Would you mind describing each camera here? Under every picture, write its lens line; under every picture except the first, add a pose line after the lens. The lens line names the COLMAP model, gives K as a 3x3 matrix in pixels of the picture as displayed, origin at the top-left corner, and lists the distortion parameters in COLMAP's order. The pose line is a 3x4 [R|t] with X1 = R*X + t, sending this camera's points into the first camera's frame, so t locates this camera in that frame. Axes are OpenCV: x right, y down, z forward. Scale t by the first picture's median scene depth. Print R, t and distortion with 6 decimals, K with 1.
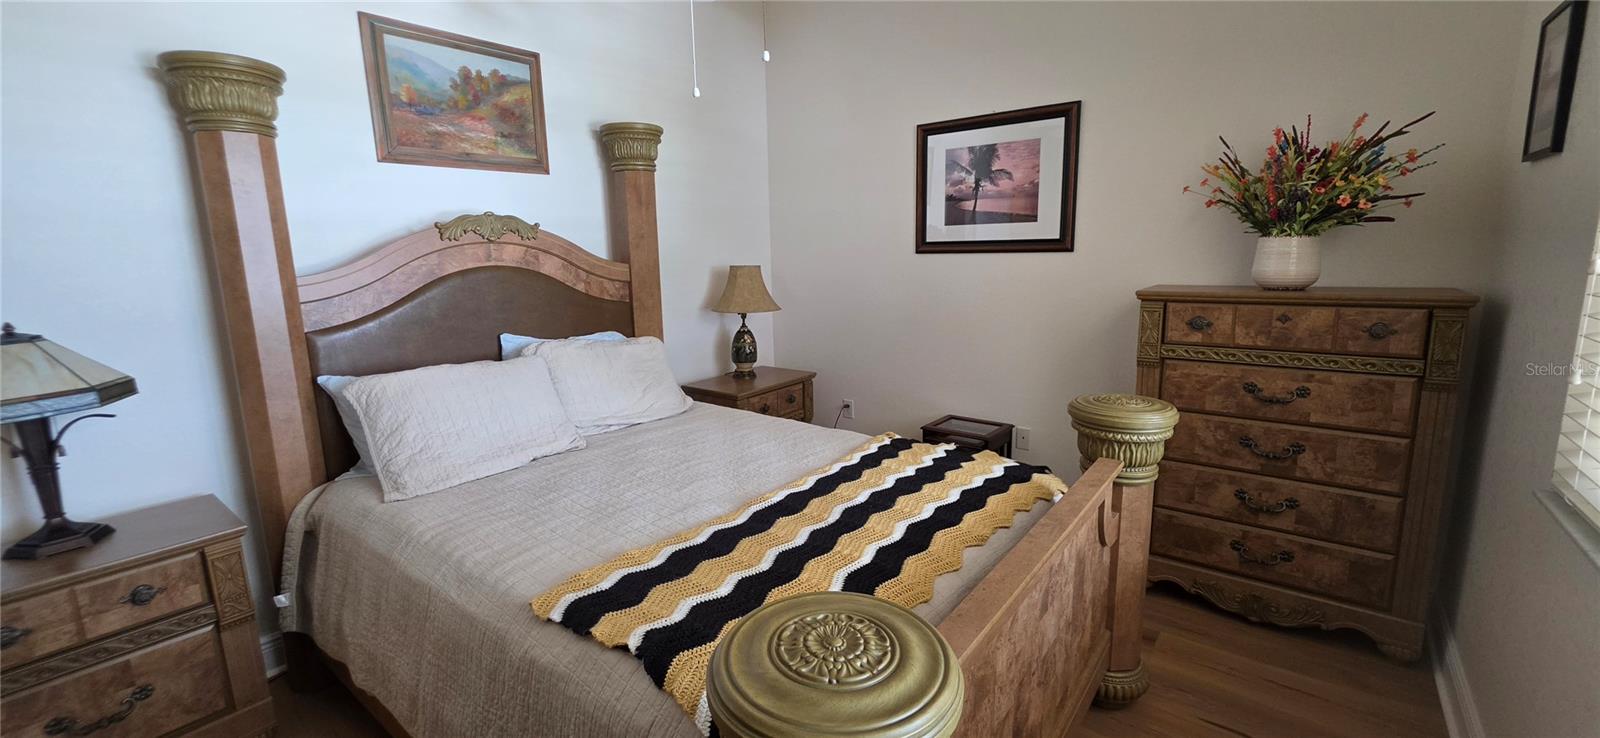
lens RADIAL K [[641.8, 0, 796.2], [0, 641.8, 361.9], [0, 0, 1]] dist [-0.004133, 0.001419]
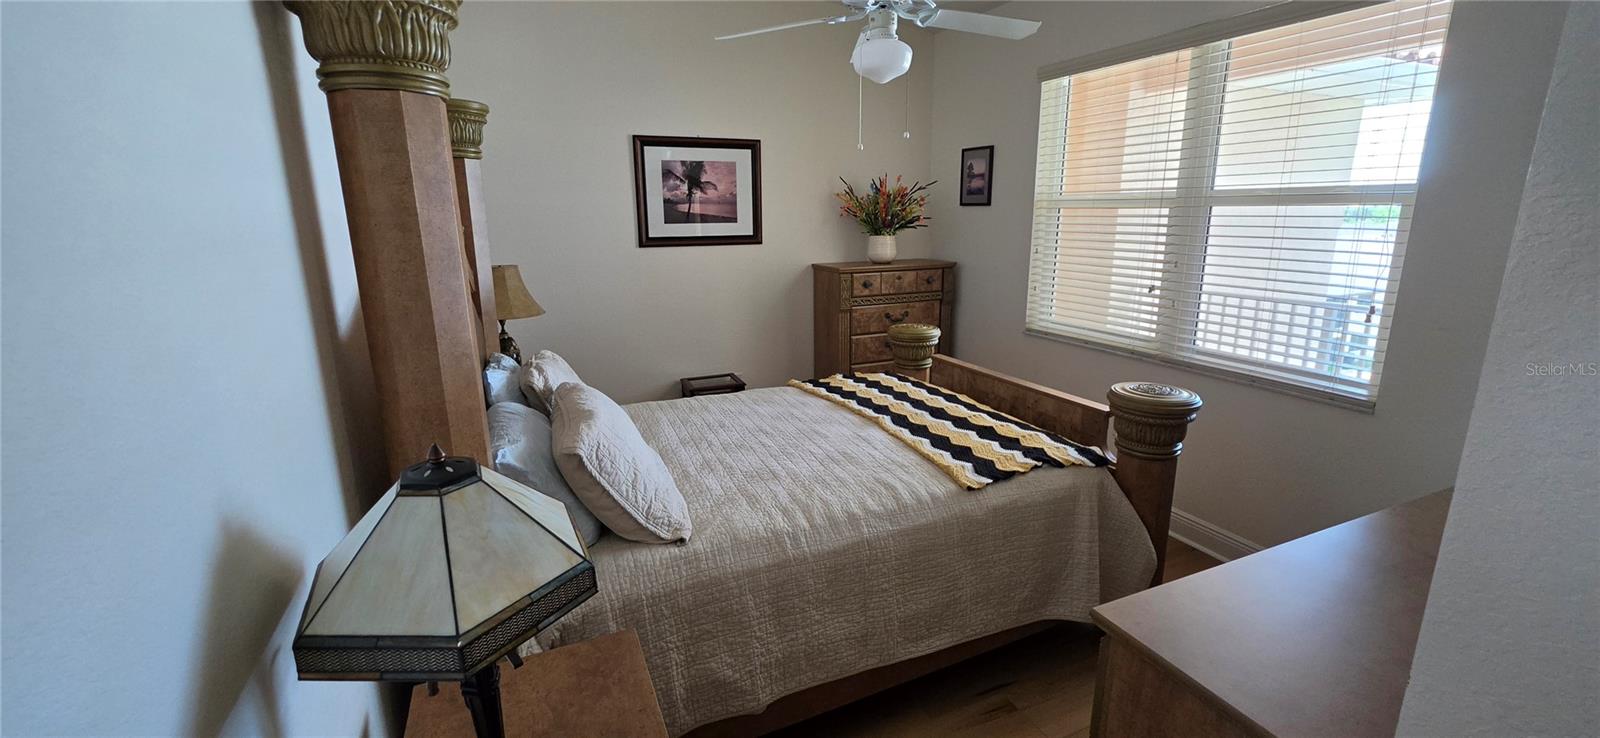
lens RADIAL K [[641.8, 0, 791.5], [0, 641.8, 362.8], [0, 0, 1]] dist [-0.004133, 0.001419]
pose [[0.471903, -0.184516, 0.862126, -0.809913], [0.152443, 0.980203, 0.126344, -0.079406], [-0.868371, 0.071803, 0.490689, 0.242635]]
